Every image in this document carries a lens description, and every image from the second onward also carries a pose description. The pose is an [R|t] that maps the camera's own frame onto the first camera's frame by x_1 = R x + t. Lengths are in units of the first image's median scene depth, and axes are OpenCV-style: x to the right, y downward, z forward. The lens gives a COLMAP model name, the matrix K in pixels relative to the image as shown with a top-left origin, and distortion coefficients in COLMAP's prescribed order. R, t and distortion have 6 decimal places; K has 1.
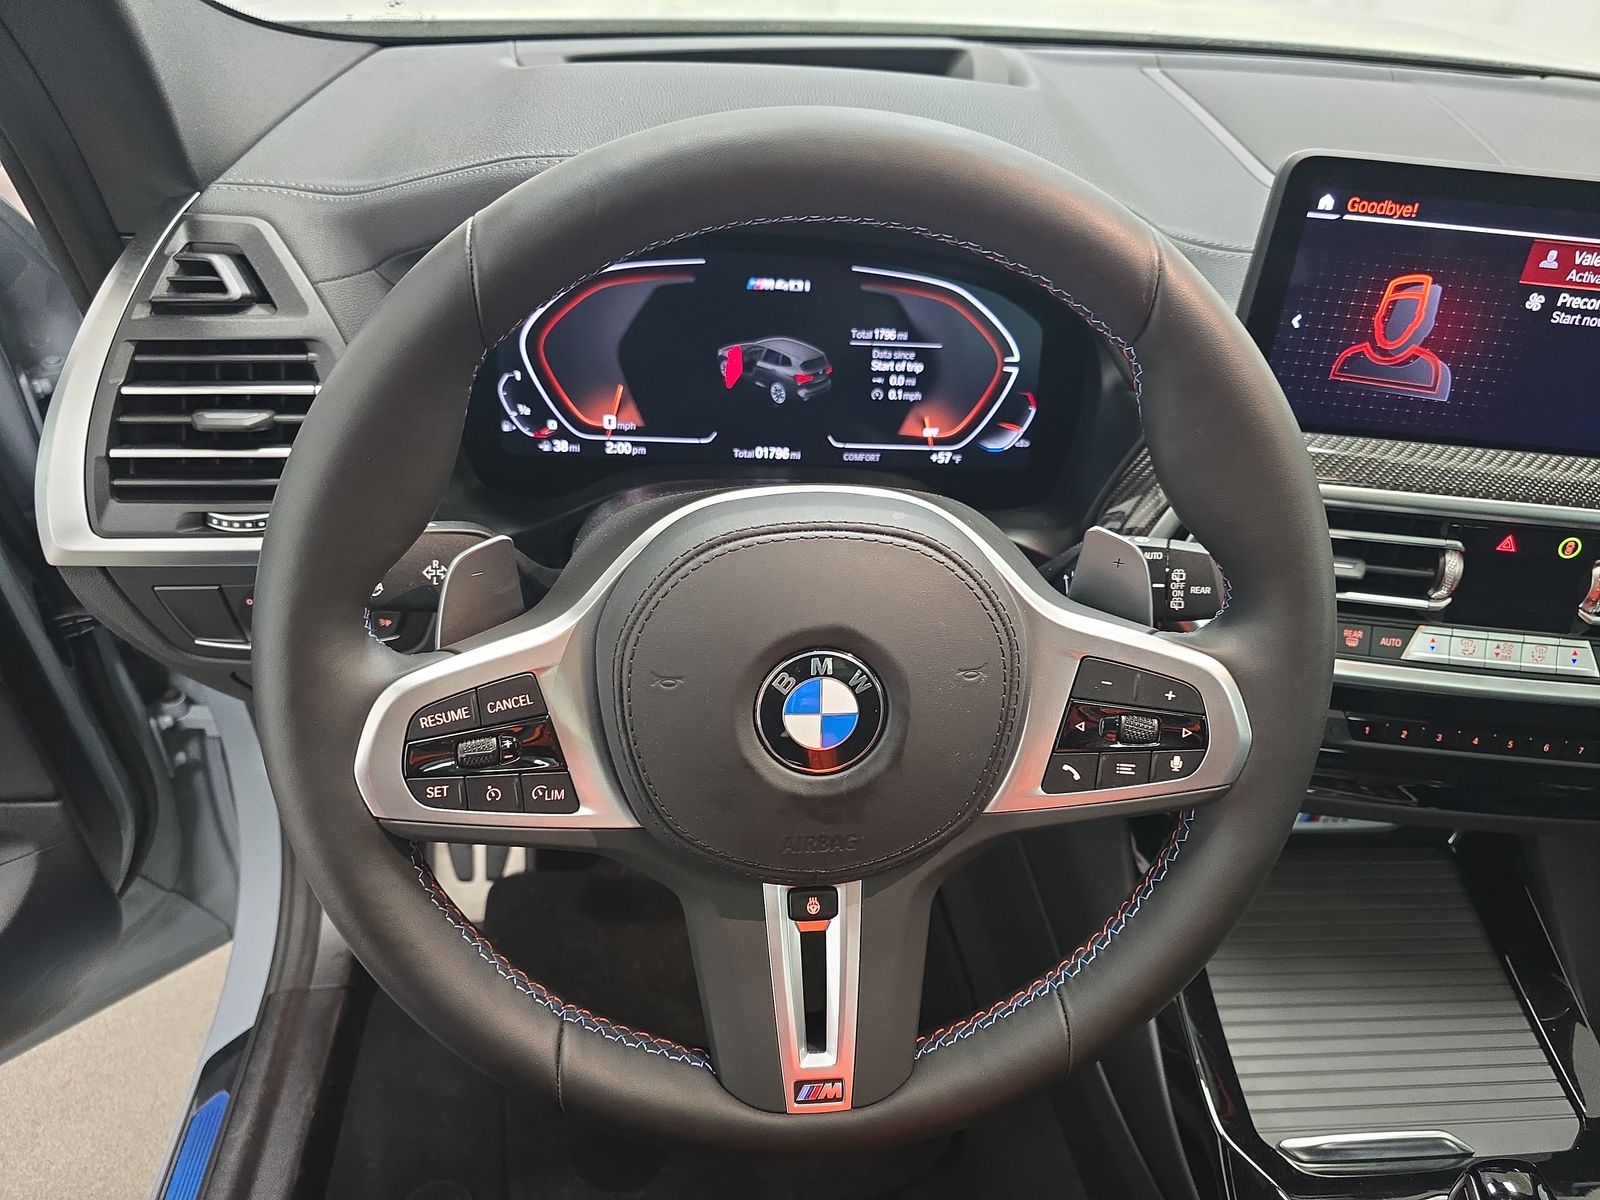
lens RADIAL K [[1102.1, 0, 808.8], [0, 1102.1, 611.0], [0, 0, 1]] dist [0.069281, -0.020678]
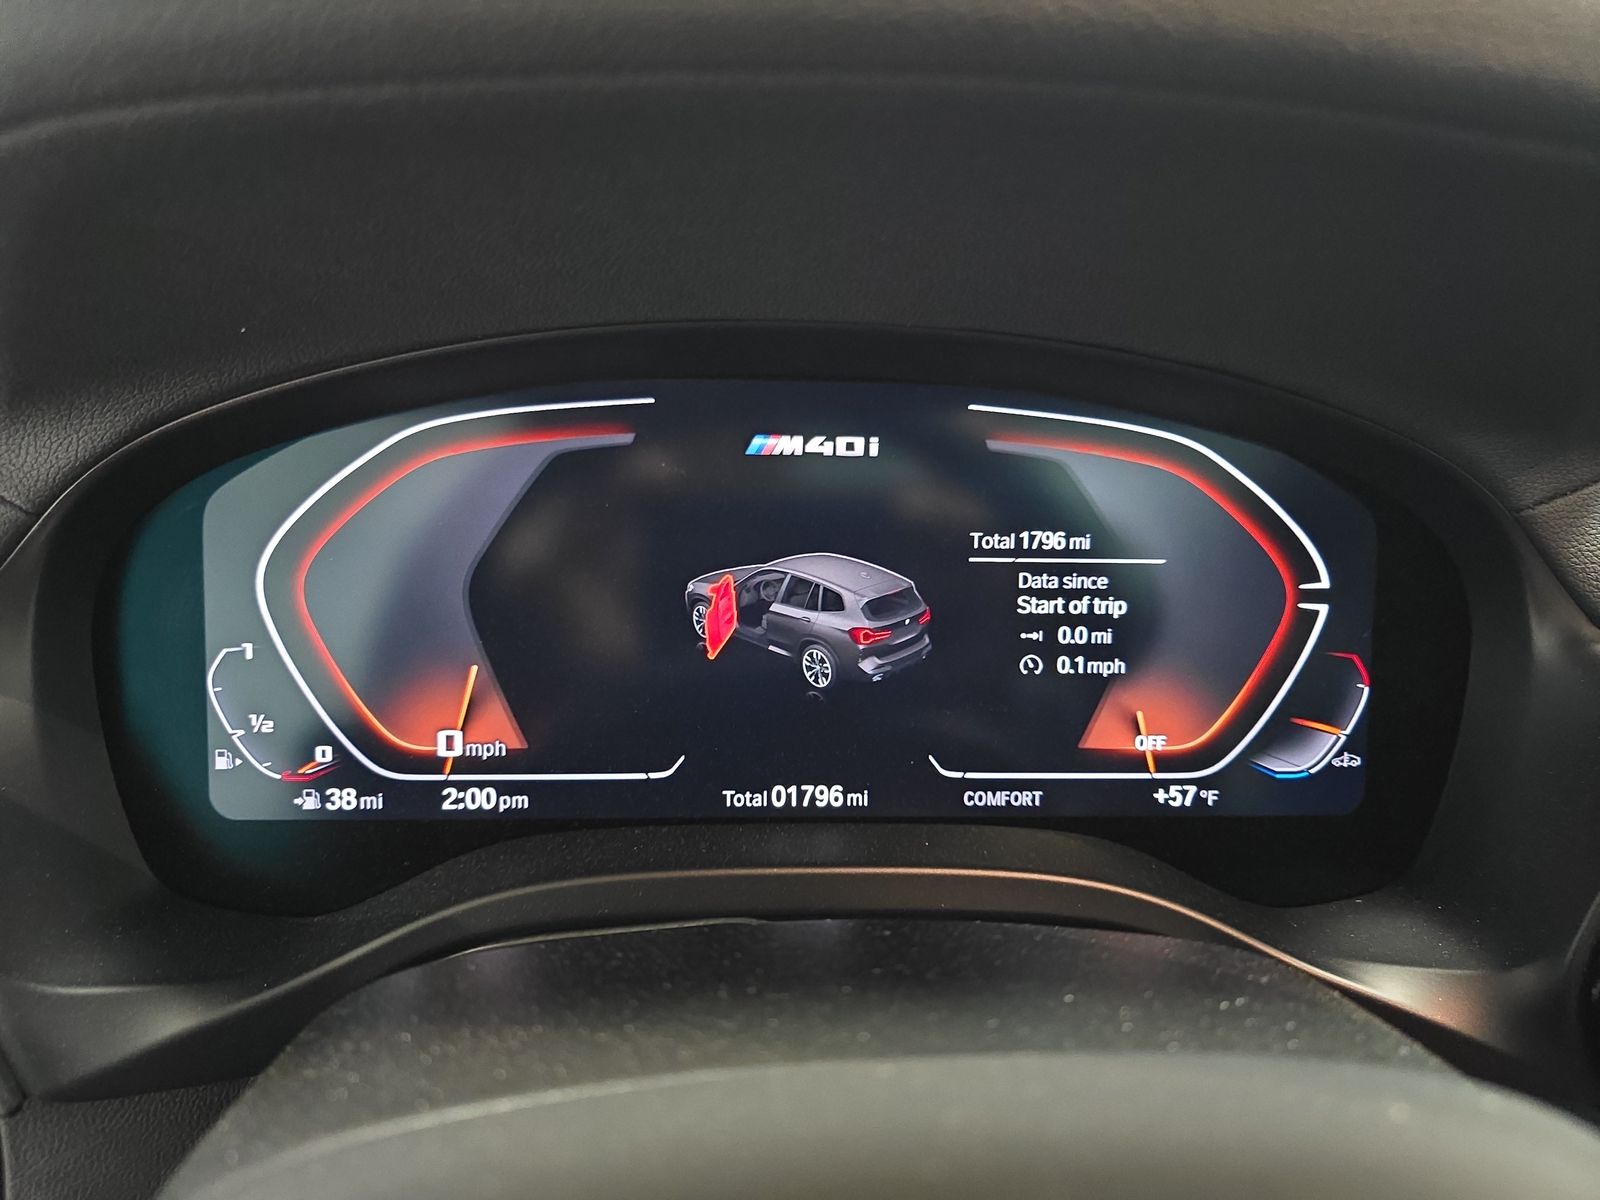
lens RADIAL K [[1102.1, 0, 793.2], [0, 1102.1, 588.5], [0, 0, 1]] dist [0.069281, -0.020678]
pose [[0.997528, -0.030147, -0.063478, -0.007502], [0.013901, 0.970108, -0.242273, -0.118596], [0.068885, 0.240792, 0.968129, 0.547014]]
